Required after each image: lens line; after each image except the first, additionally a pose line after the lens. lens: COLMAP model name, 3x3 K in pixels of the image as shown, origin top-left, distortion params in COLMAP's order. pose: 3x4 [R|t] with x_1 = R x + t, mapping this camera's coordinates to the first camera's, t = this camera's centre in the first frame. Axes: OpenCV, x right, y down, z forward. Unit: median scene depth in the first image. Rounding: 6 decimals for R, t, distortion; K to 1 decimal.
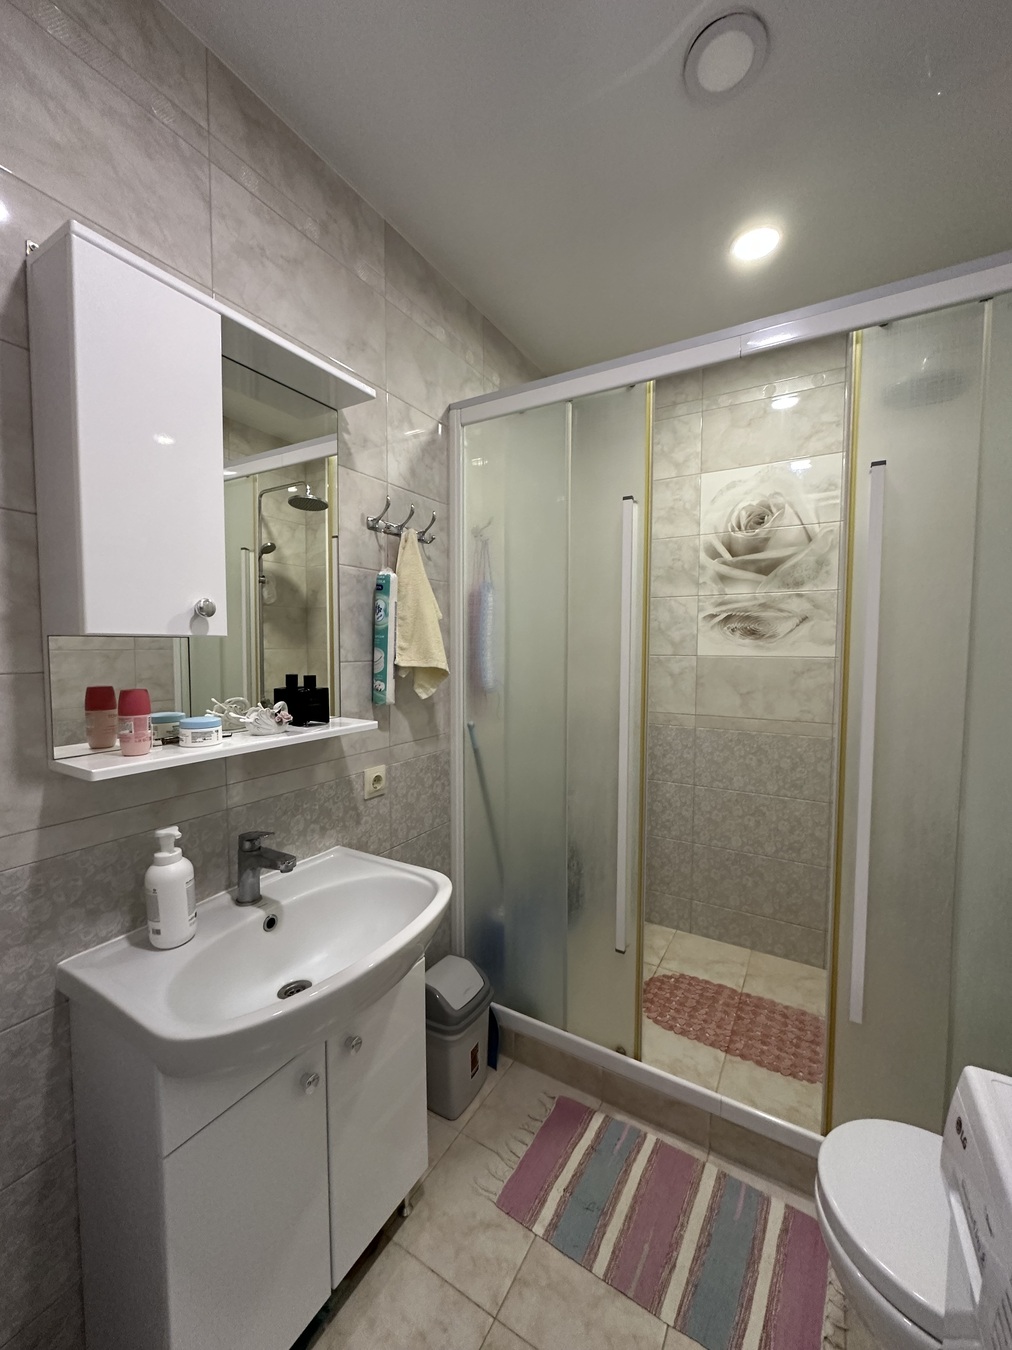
lens RADIAL K [[538.6, 0, 506.0], [0, 538.6, 675.0], [0, 0, 1]] dist [-0.003500, 0.000844]
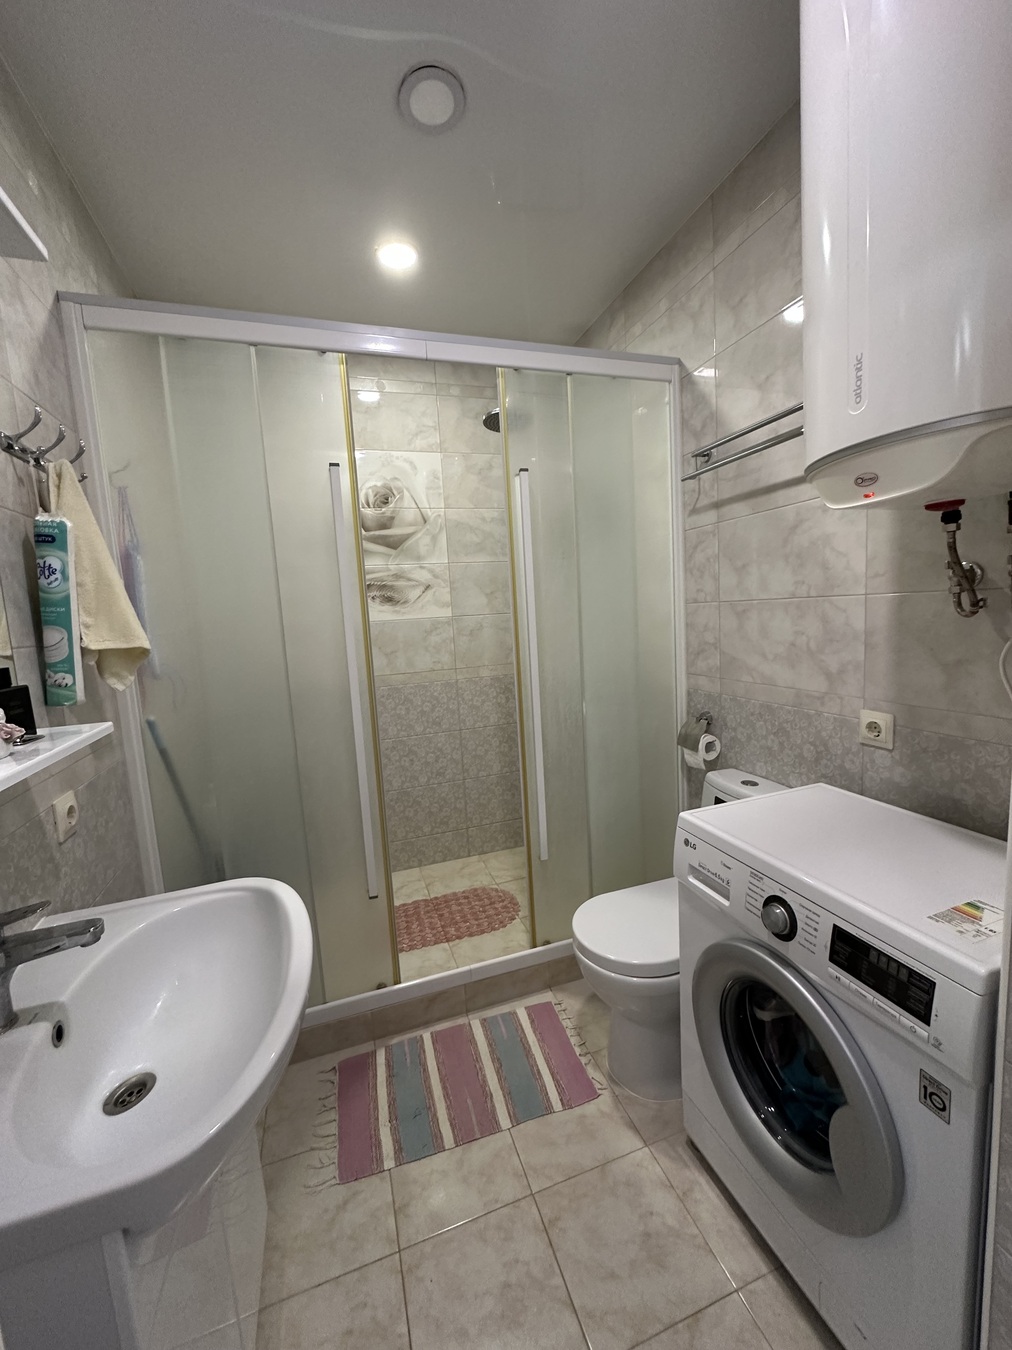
lens RADIAL K [[538.6, 0, 506.0], [0, 538.6, 675.0], [0, 0, 1]] dist [-0.003500, 0.000844]
pose [[0.647459, -0.130918, 0.750771, -0.370947], [0.103456, 0.991114, 0.083609, 0.014553], [-0.755045, 0.023538, 0.655250, 0.092981]]
